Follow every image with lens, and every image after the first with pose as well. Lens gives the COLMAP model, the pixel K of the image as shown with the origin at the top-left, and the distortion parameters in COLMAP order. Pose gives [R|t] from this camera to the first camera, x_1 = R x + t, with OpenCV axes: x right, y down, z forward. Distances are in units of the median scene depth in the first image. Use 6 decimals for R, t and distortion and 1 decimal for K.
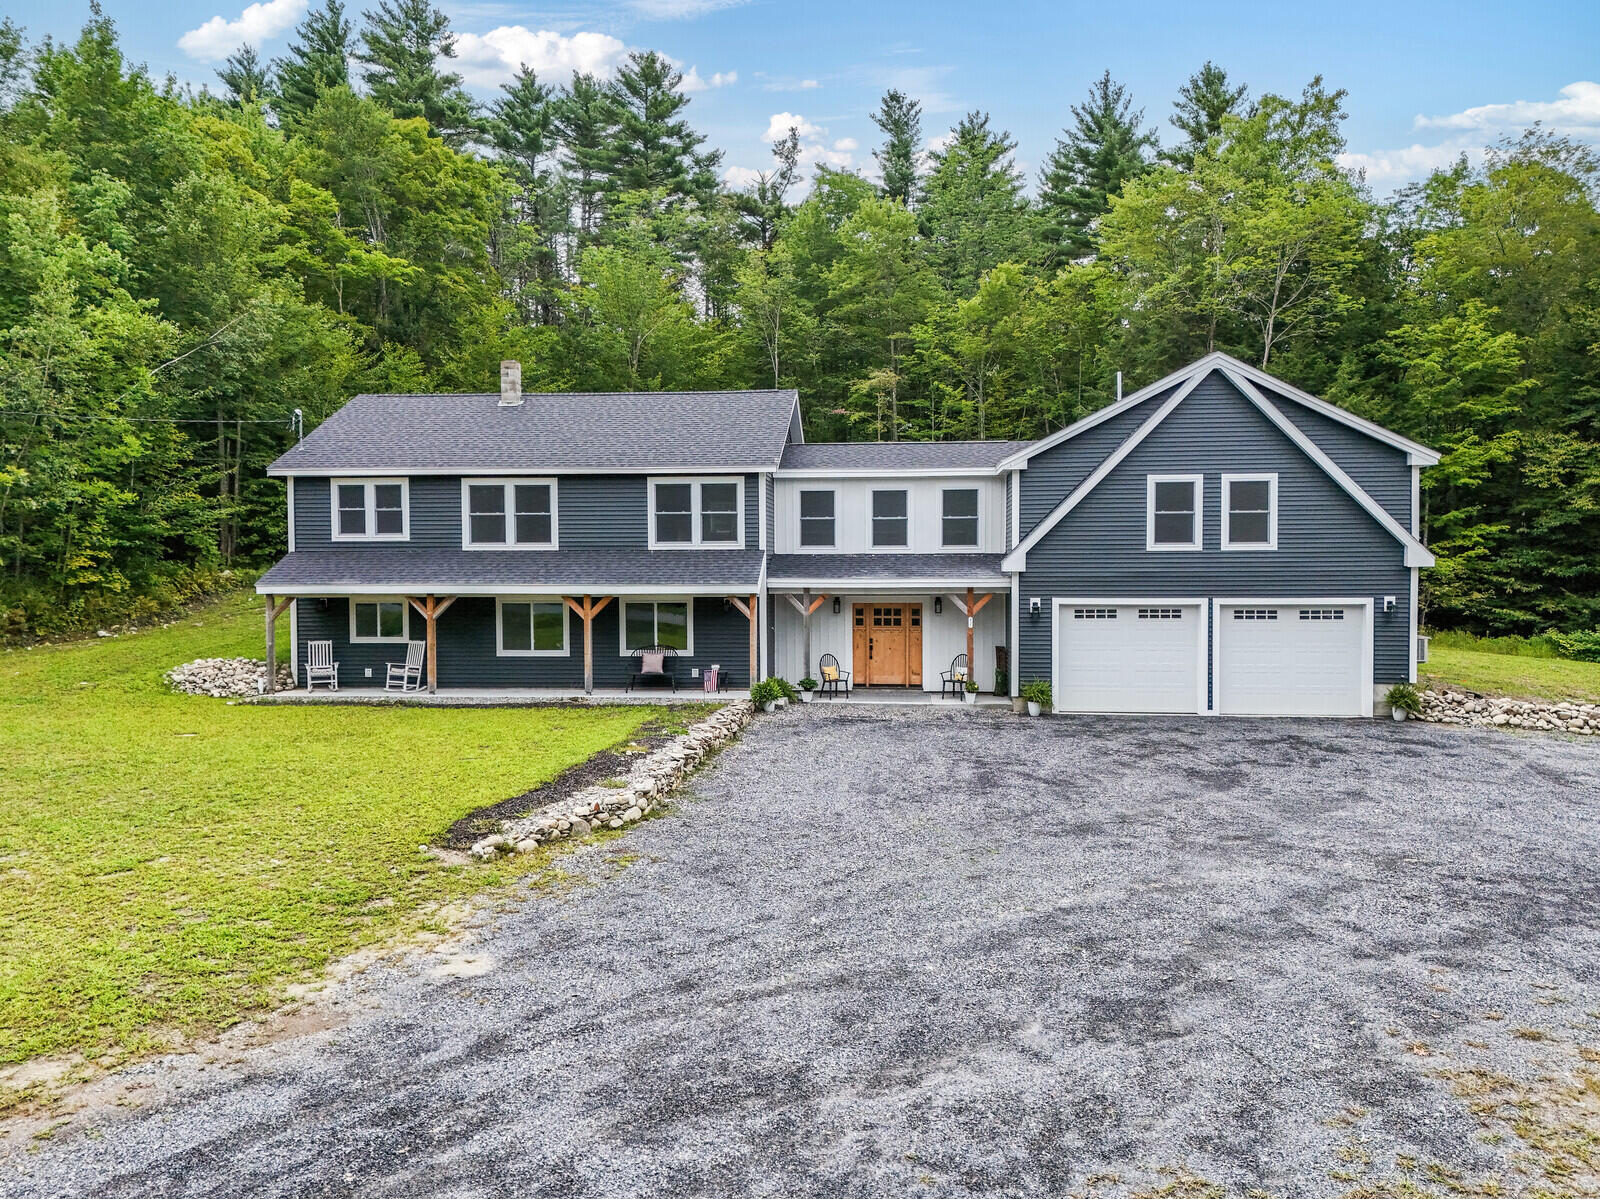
lens RADIAL K [[1170.8, 0, 791.0], [0, 1170.8, 602.6], [0, 0, 1]] dist [0.083291, -0.078243]
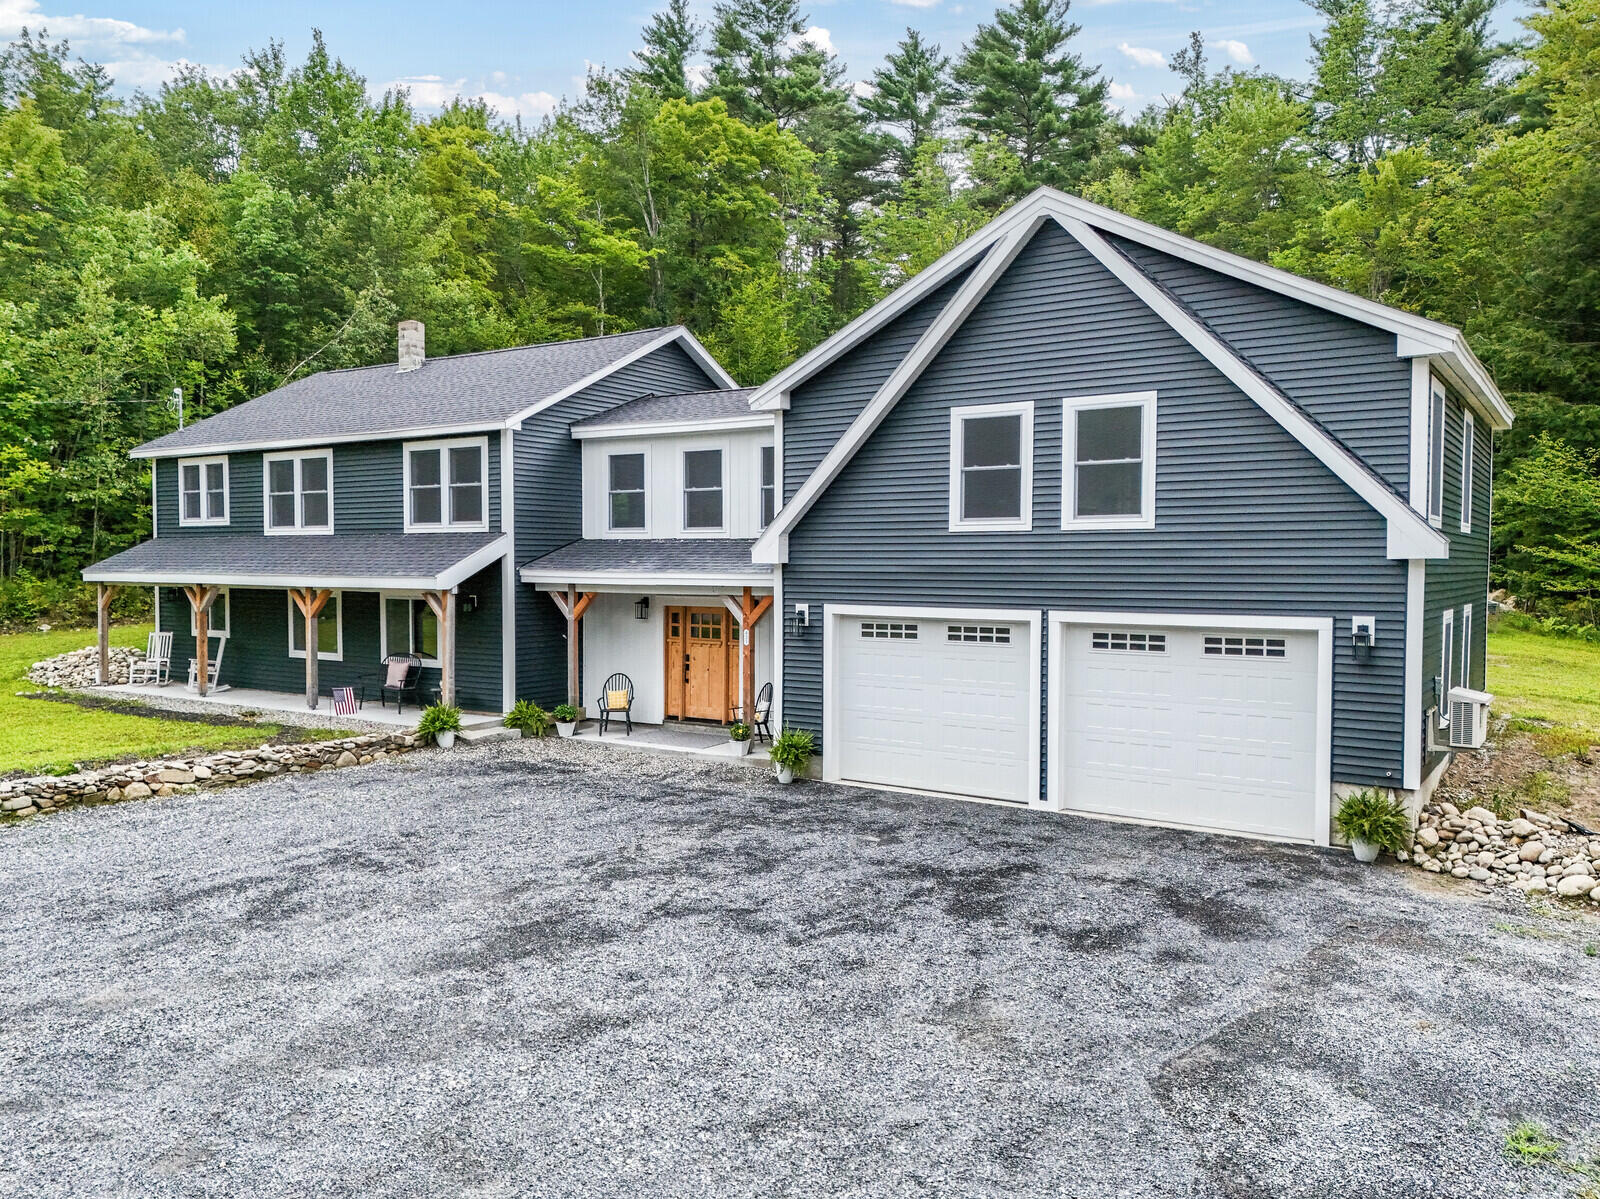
lens RADIAL K [[1170.8, 0, 803.1], [0, 1170.8, 607.7], [0, 0, 1]] dist [0.083291, -0.078243]
pose [[0.883255, 0.024423, -0.468257, 0.482125], [-0.021247, 0.999701, 0.012064, -0.009139], [0.468412, -0.000706, 0.883510, 0.392761]]
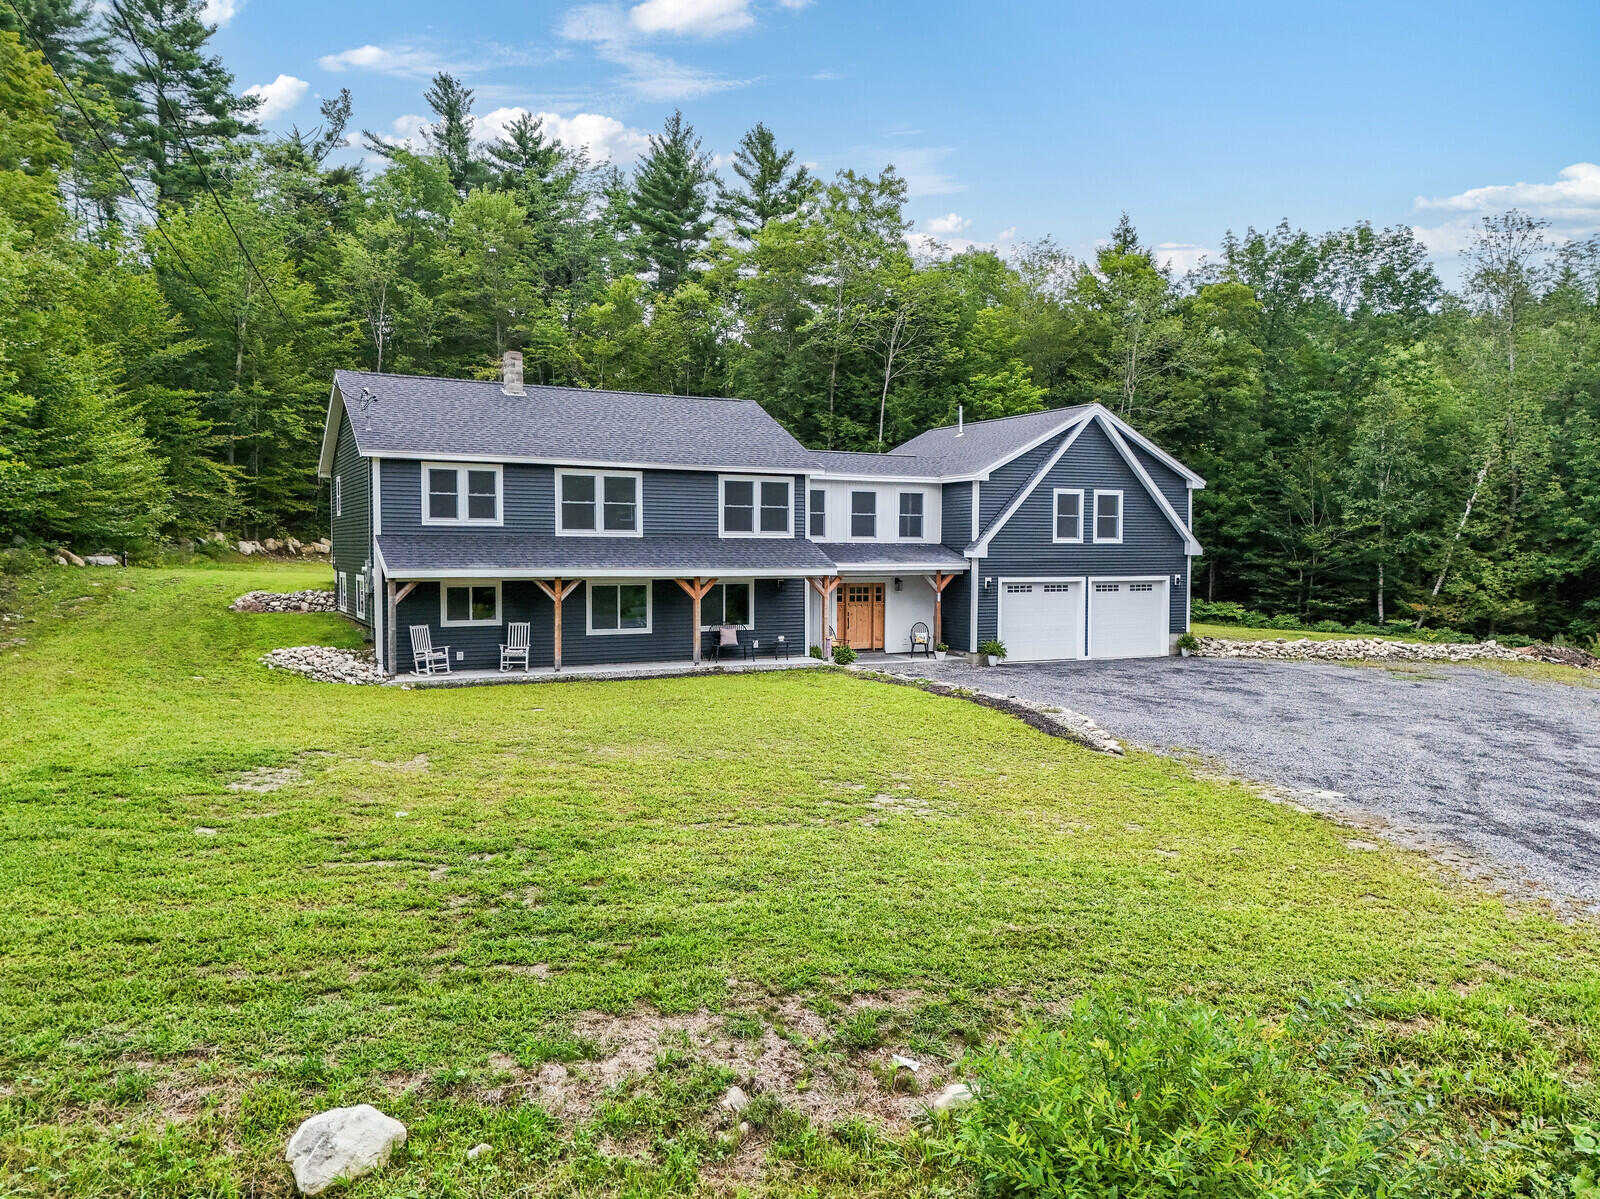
lens RADIAL K [[1170.8, 0, 788.9], [0, 1170.8, 609.6], [0, 0, 1]] dist [0.083291, -0.078243]
pose [[0.845677, -0.020872, 0.533287, -0.646422], [0.012371, 0.999733, 0.019510, 0.003306], [-0.533552, -0.009902, 0.845709, -0.002515]]
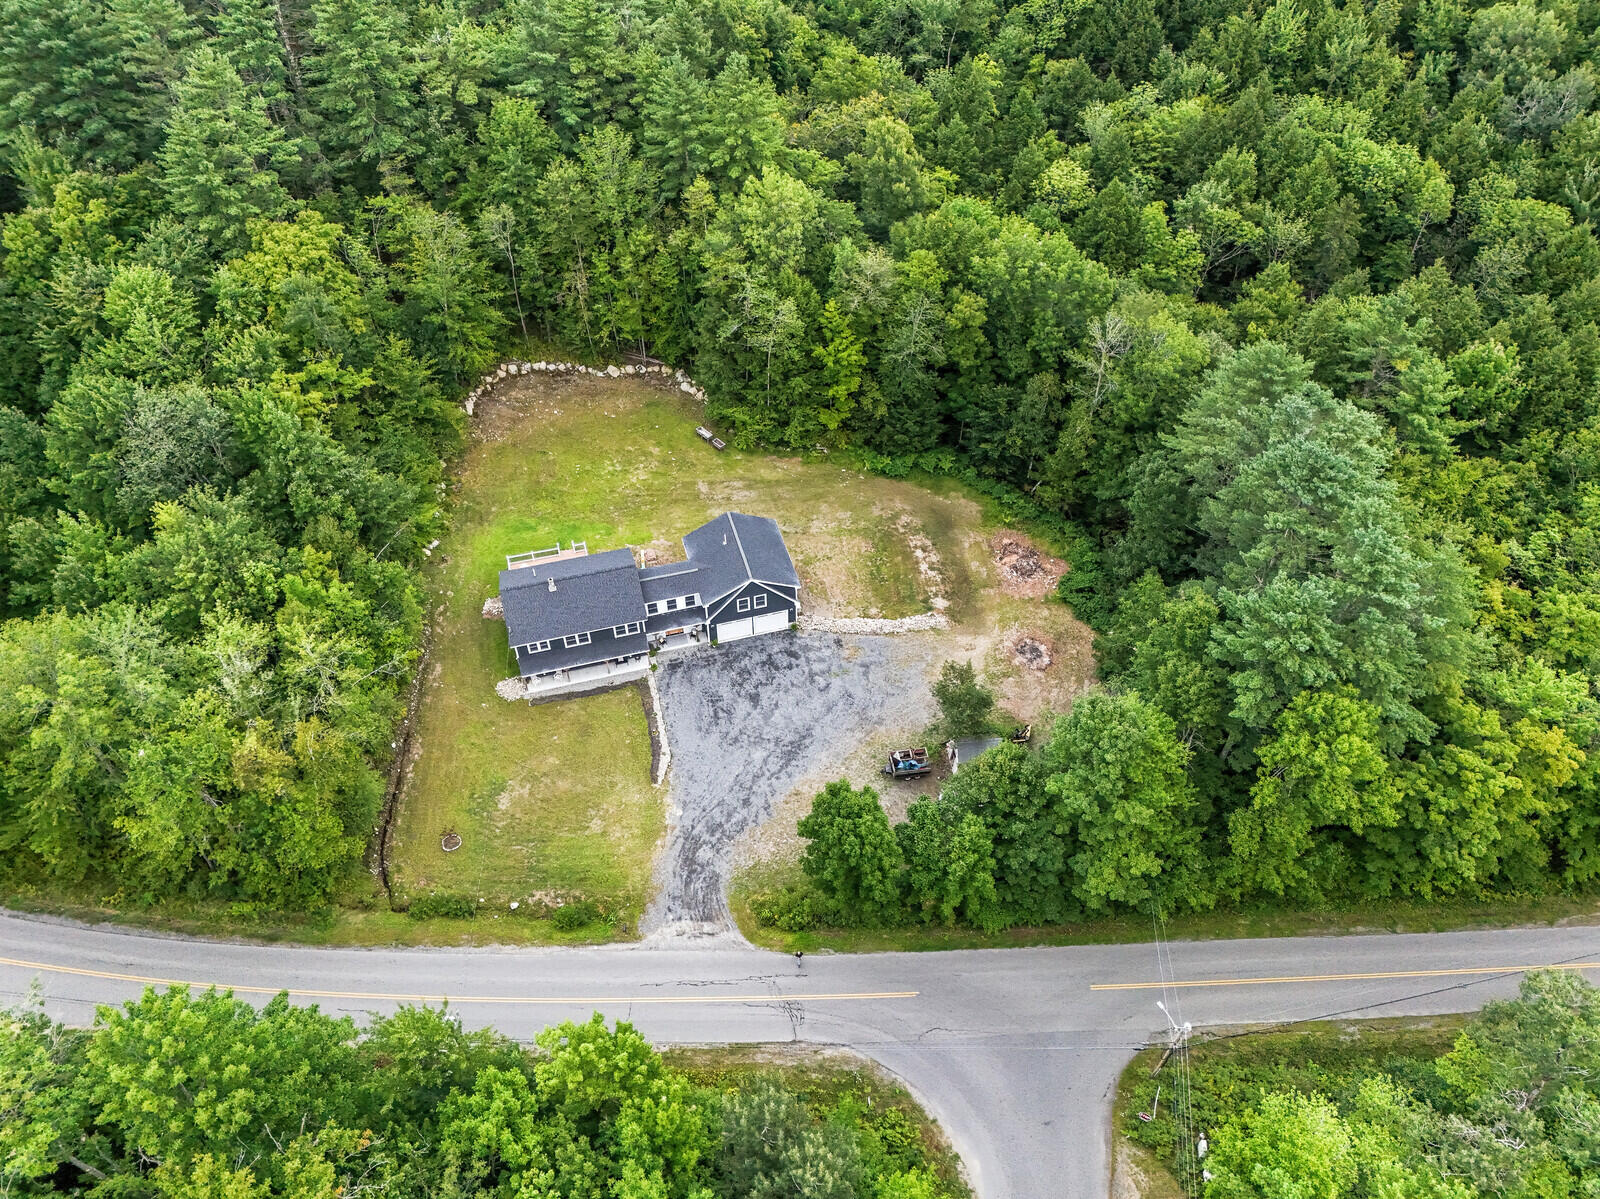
lens RADIAL K [[1170.8, 0, 797.9], [0, 1170.8, 598.1], [0, 0, 1]] dist [0.083291, -0.078243]
pose [[0.933147, -0.262219, 0.245923, -0.455494], [0.006300, 0.695901, 0.718110, -2.778436], [-0.359440, -0.668553, 0.651029, -1.568762]]
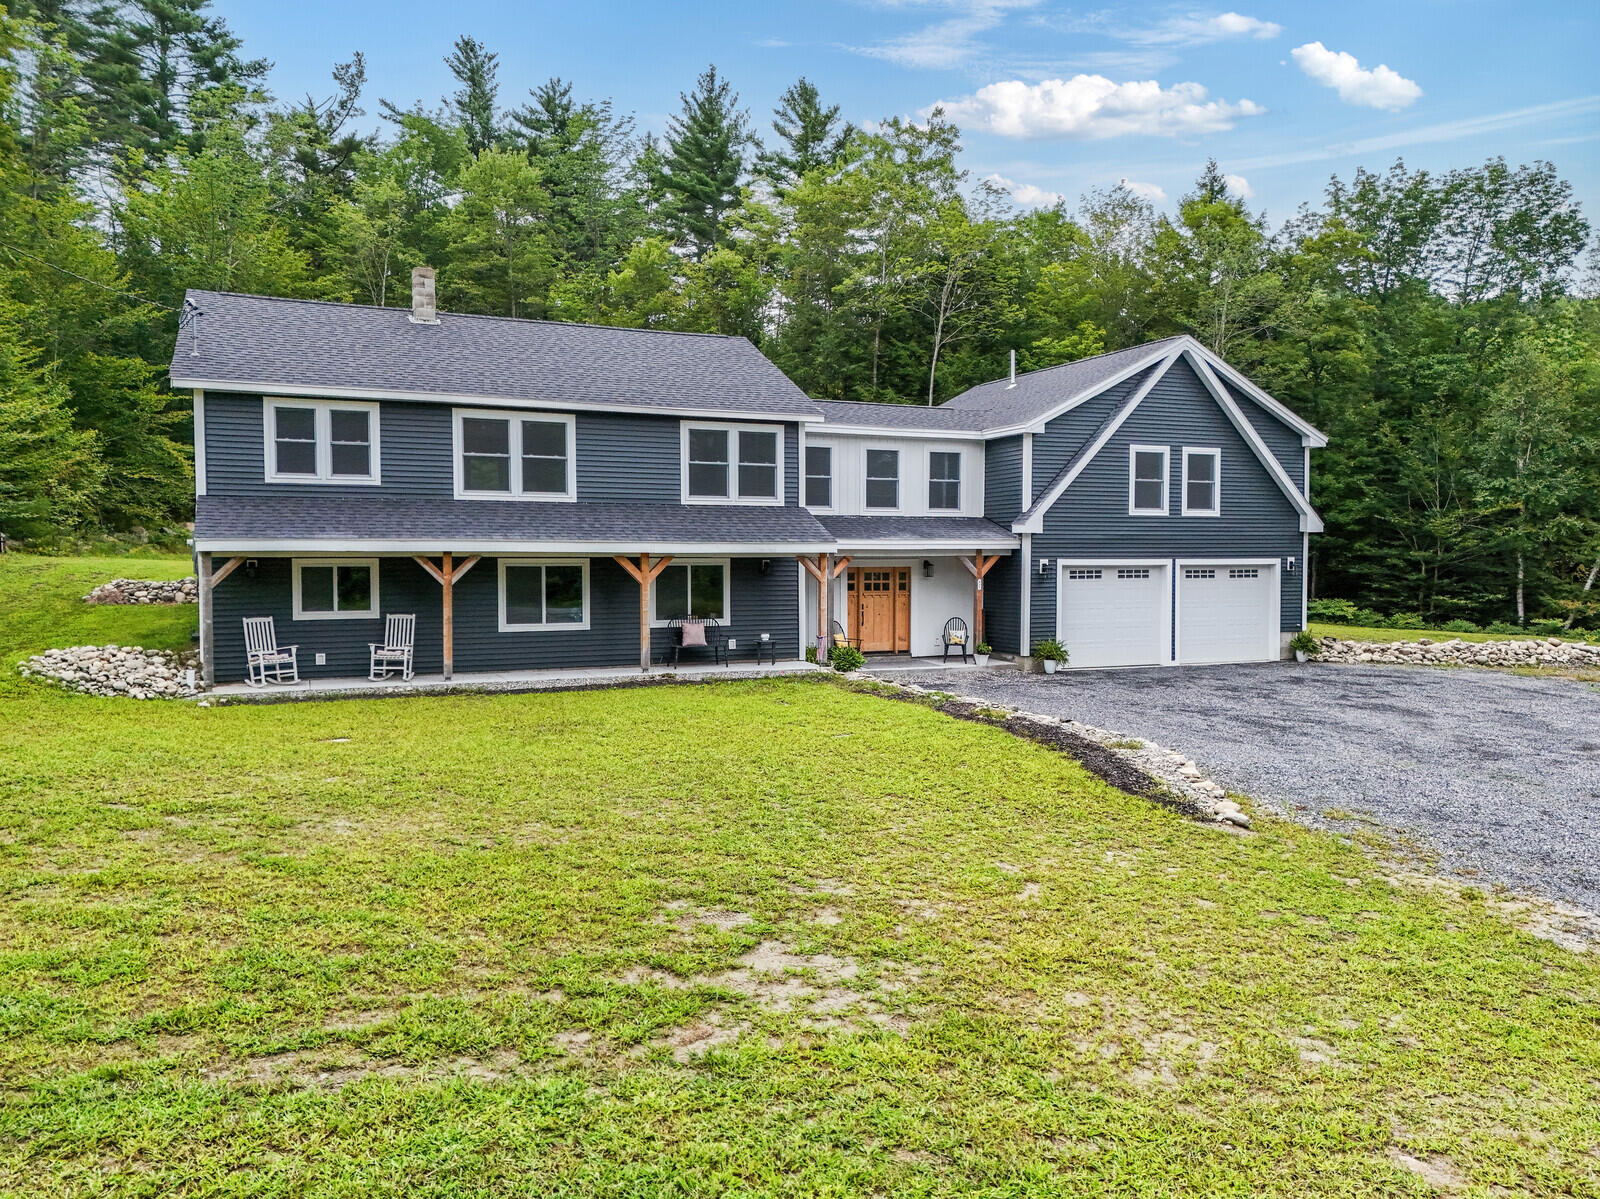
lens RADIAL K [[1170.8, 0, 790.9], [0, 1170.8, 596.2], [0, 0, 1]] dist [0.083291, -0.078243]
pose [[0.876258, -0.013822, 0.481644, -0.450410], [0.013997, 0.999897, 0.003229, 0.020575], [-0.481639, 0.003912, 0.876361, 0.192074]]
